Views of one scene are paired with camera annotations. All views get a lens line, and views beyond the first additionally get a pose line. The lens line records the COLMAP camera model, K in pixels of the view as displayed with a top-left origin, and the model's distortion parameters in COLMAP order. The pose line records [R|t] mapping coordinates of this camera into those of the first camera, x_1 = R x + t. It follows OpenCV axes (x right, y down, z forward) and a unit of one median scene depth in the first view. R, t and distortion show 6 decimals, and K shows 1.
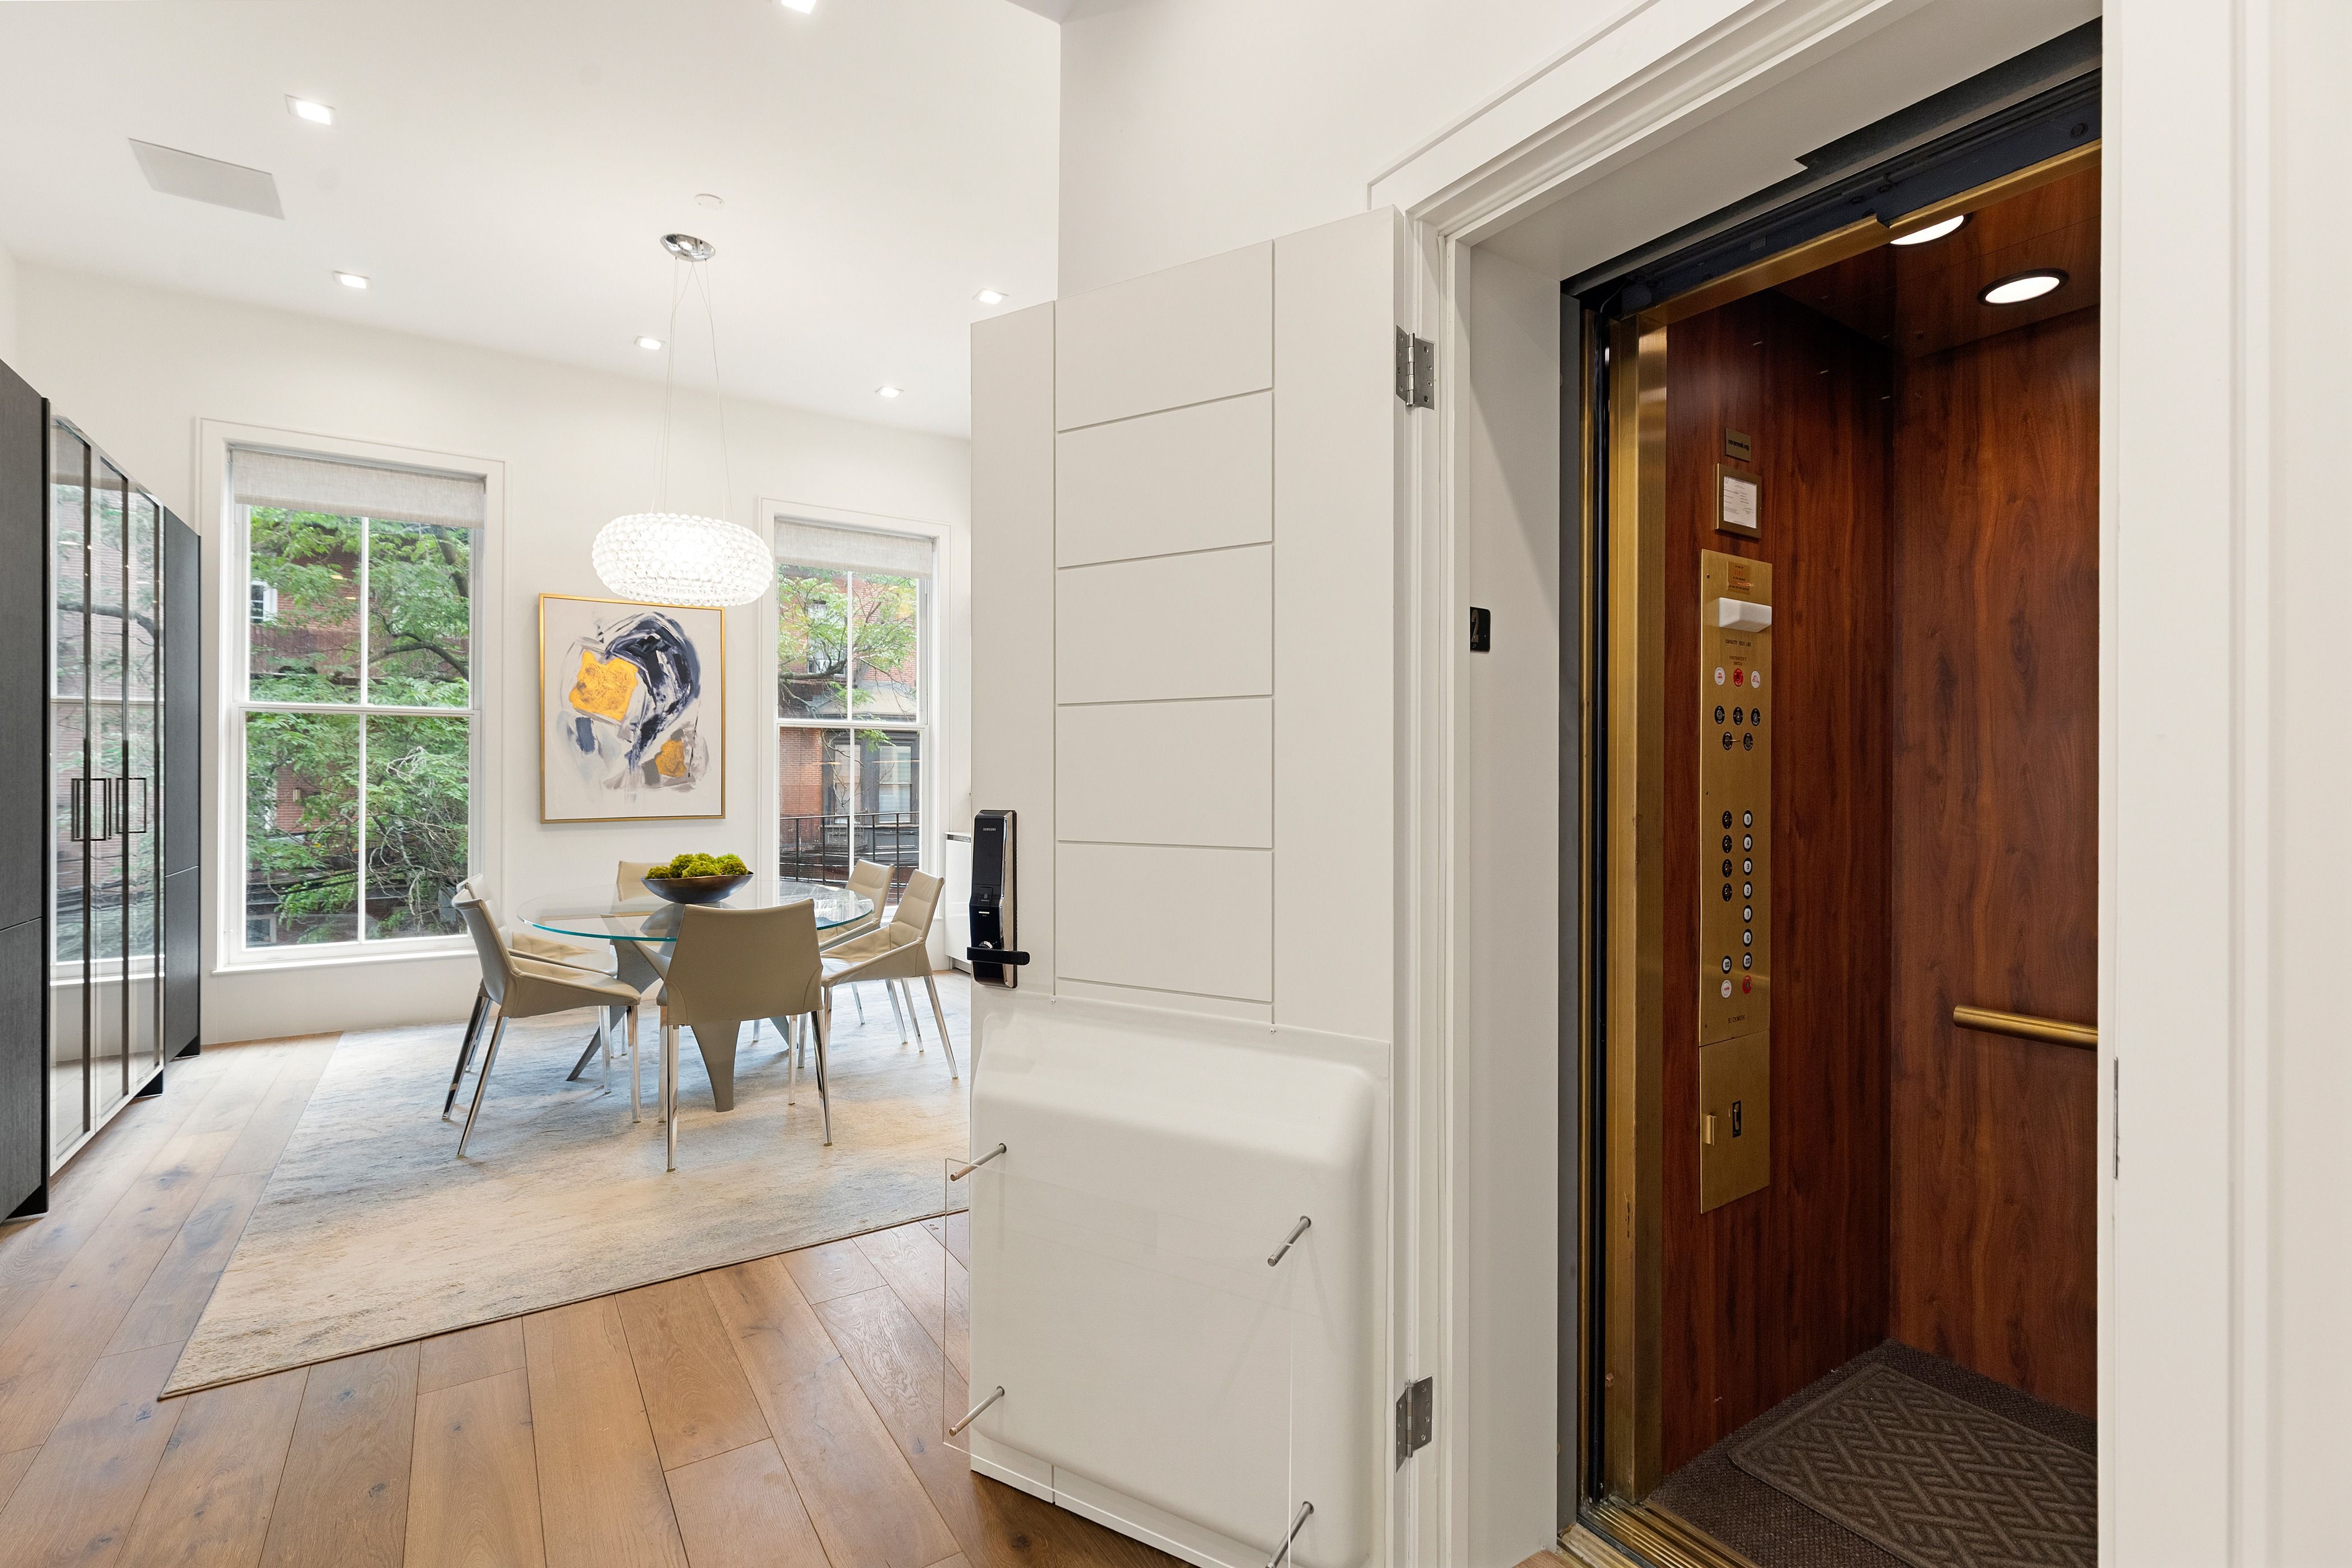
lens RADIAL K [[1060.9, 0, 1183.5], [0, 1060.9, 772.9], [0, 0, 1]] dist [0.000961, -0.000583]
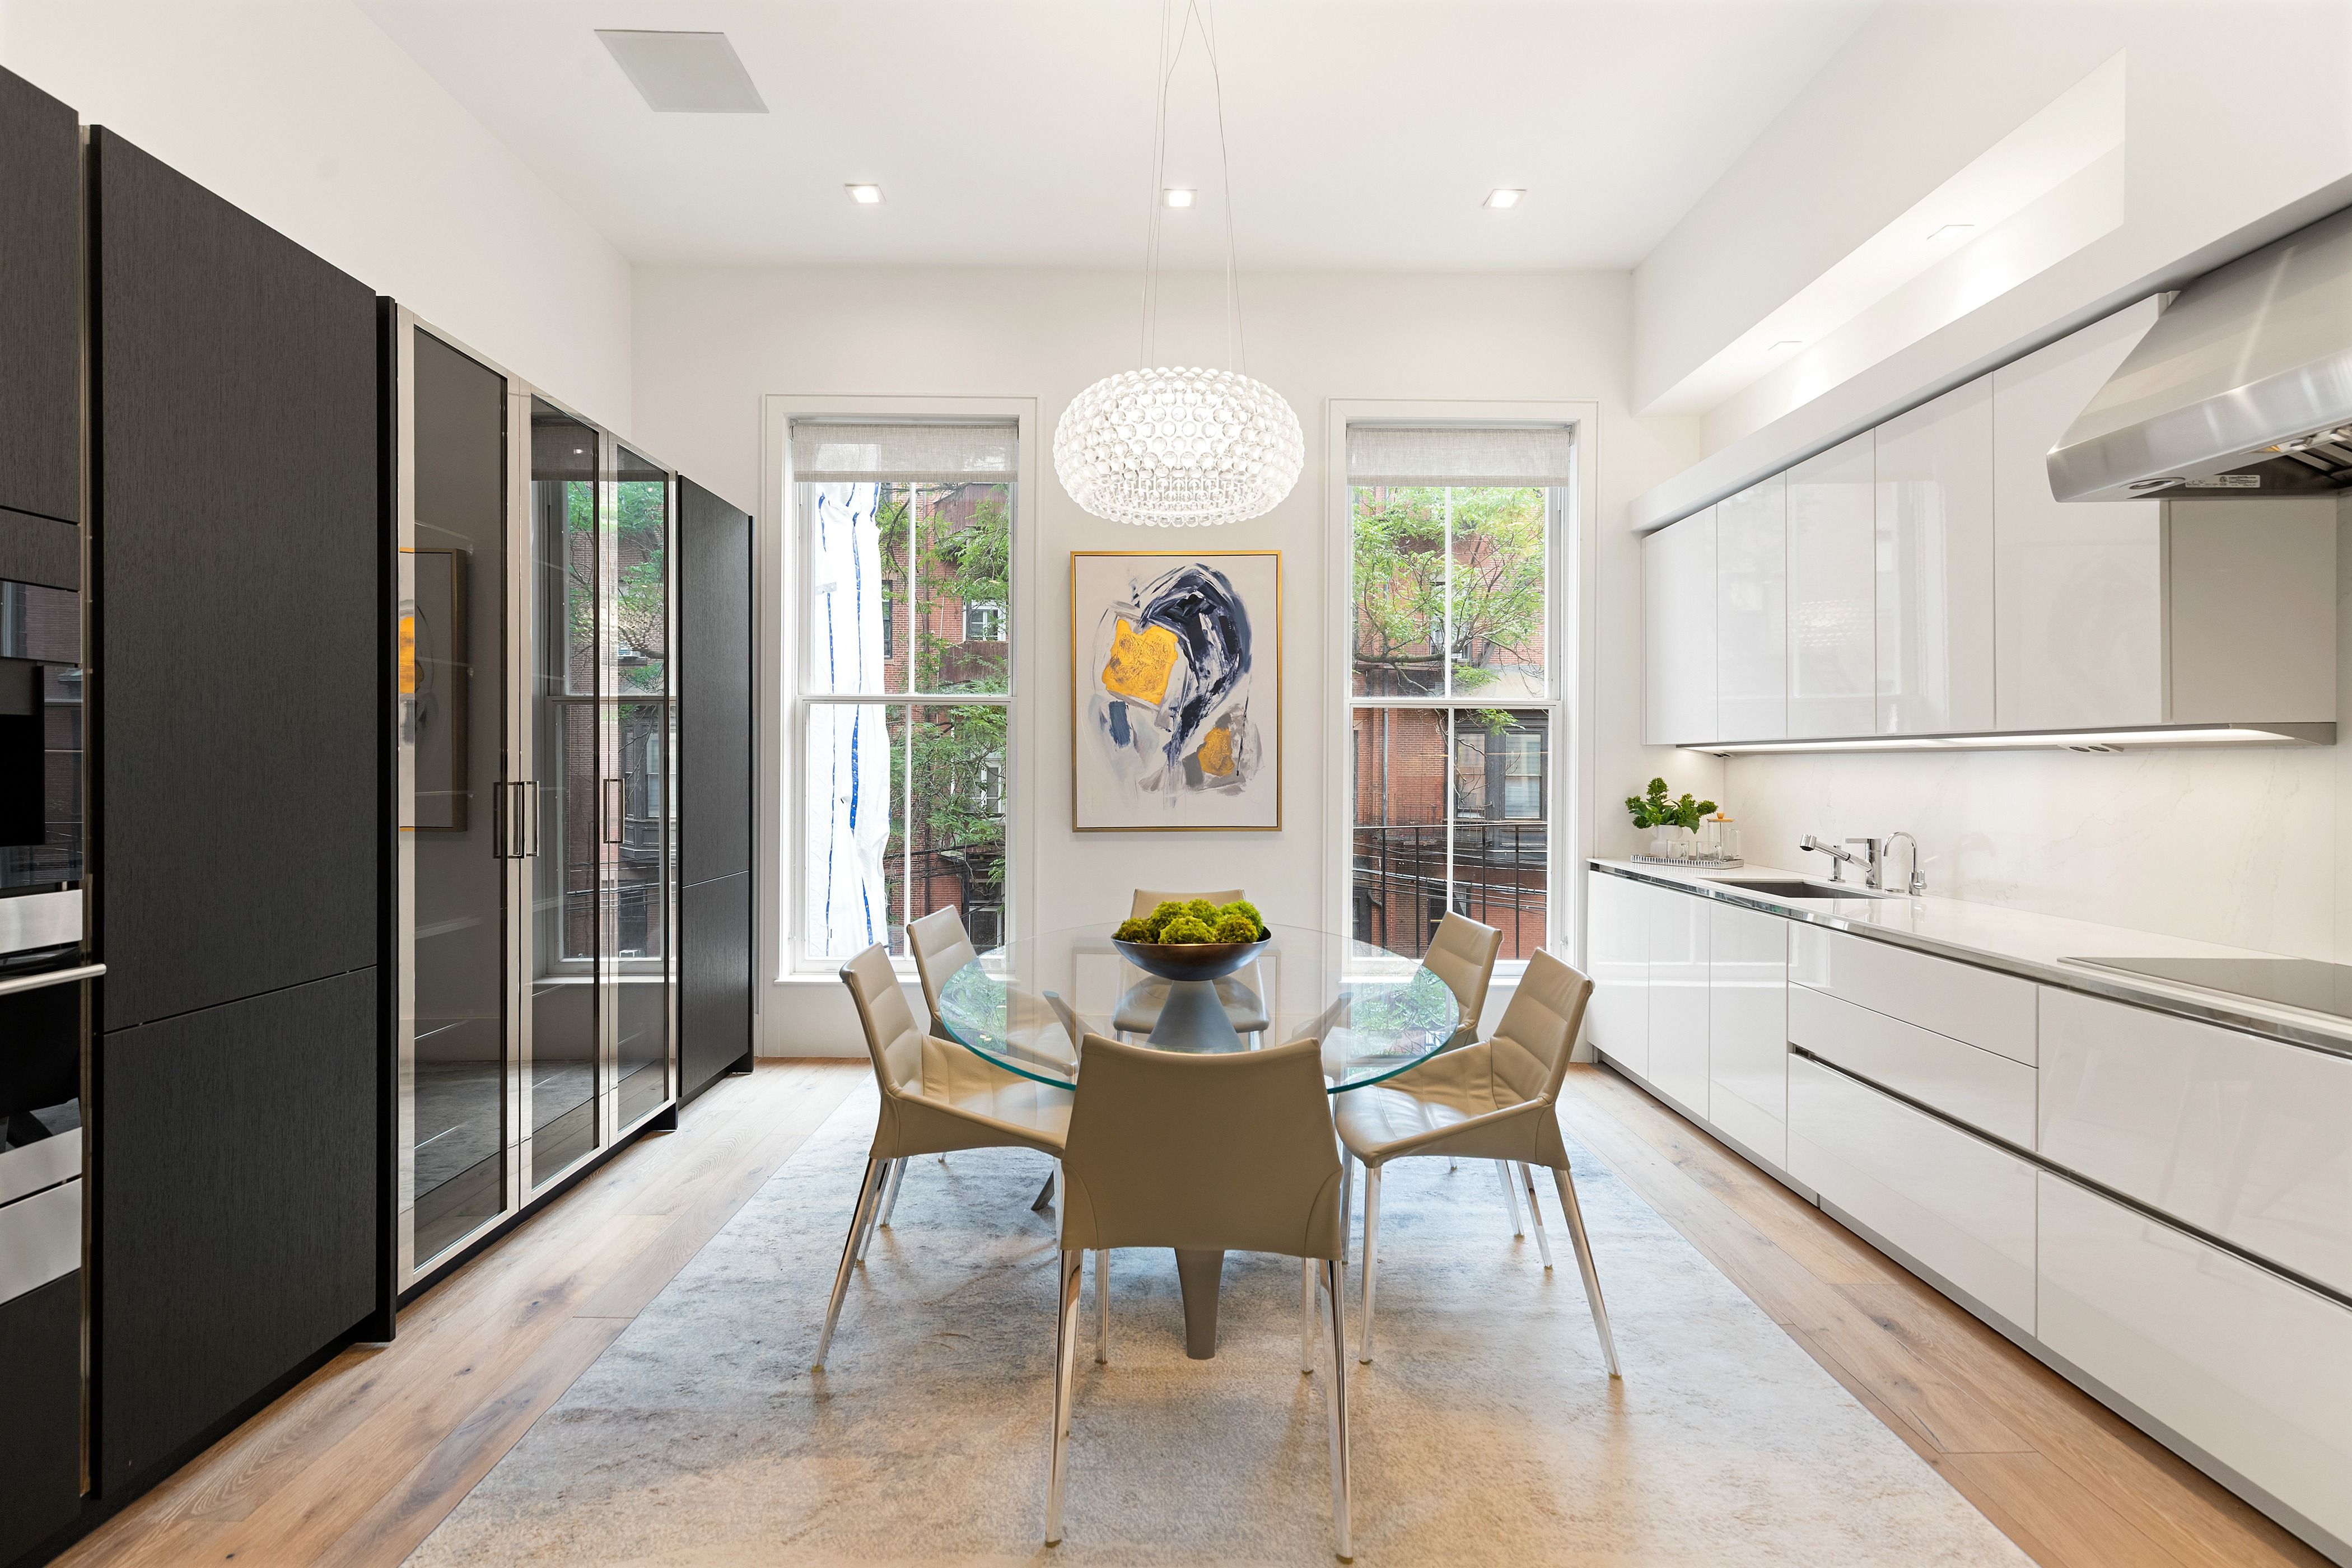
lens RADIAL K [[1063.2, 0, 1171.2], [0, 1063.2, 767.7], [0, 0, 1]] dist [0.009129, -0.000360]
pose [[0.832780, 0.004236, -0.553588, -0.084216], [-0.001438, 0.999984, 0.005489, -0.006440], [0.553603, -0.003775, 0.832772, 0.348201]]
